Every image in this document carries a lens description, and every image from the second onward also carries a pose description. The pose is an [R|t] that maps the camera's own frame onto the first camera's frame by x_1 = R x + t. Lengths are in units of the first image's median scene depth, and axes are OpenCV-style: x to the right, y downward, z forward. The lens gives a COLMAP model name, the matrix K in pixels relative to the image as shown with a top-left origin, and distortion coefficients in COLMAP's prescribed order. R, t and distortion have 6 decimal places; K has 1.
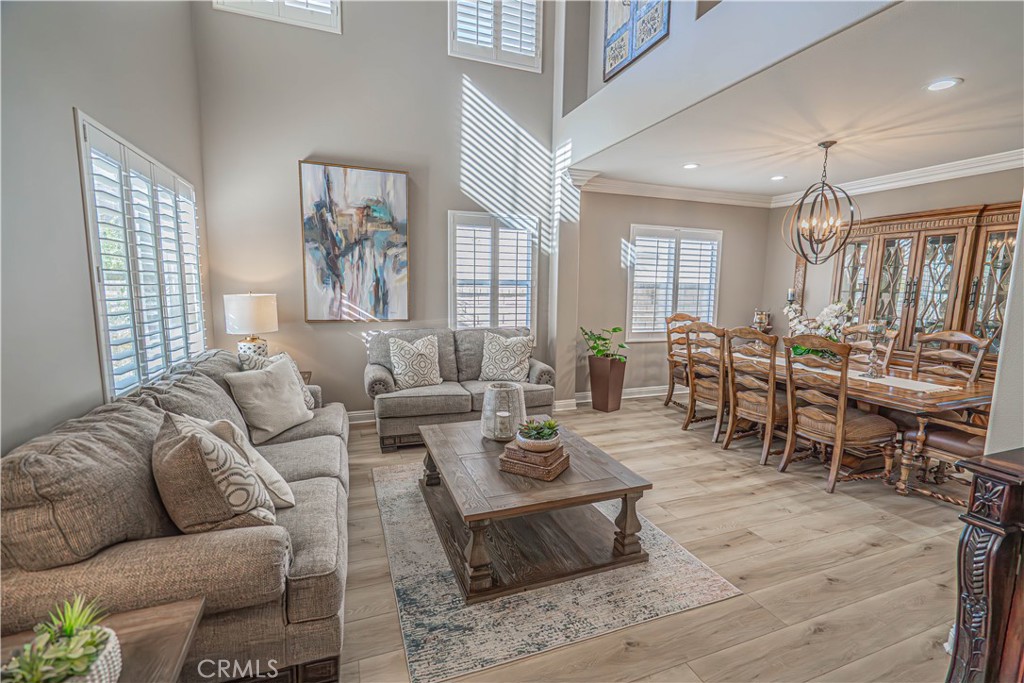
lens RADIAL K [[458.9, 0, 509.6], [0, 458.9, 346.6], [0, 0, 1]] dist [-0.007149, 0.002206]
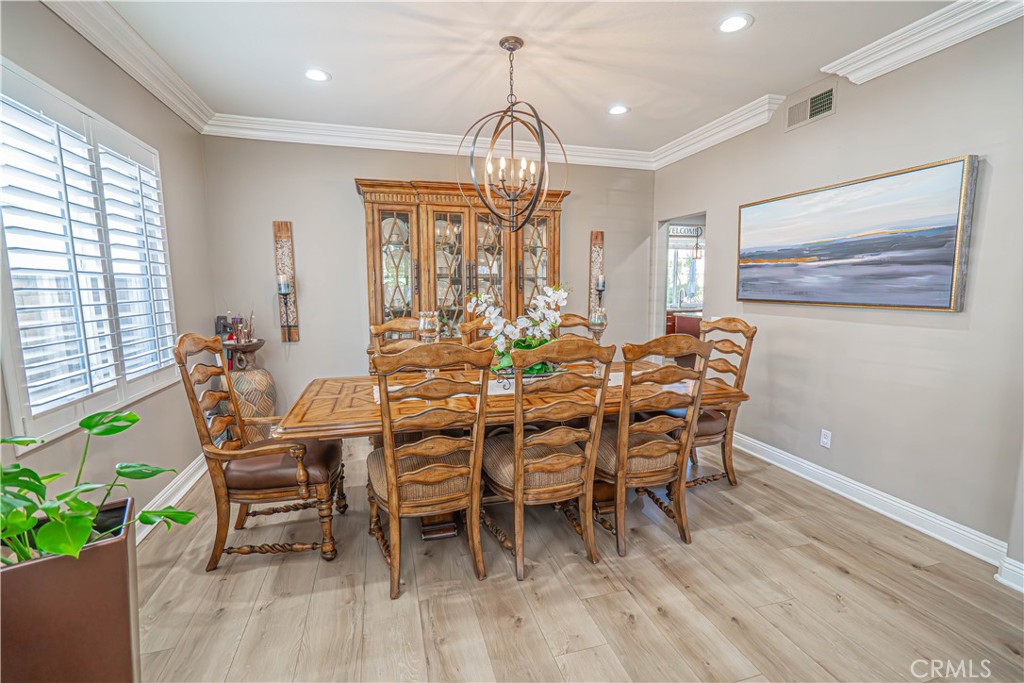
lens RADIAL K [[458.9, 0, 516.4], [0, 458.9, 344.4], [0, 0, 1]] dist [-0.007149, 0.002206]
pose [[0.064066, -0.140905, 0.987948, -0.003994], [0.136165, 0.981957, 0.131220, -0.115341], [-0.988612, 0.126118, 0.082097, 1.042004]]
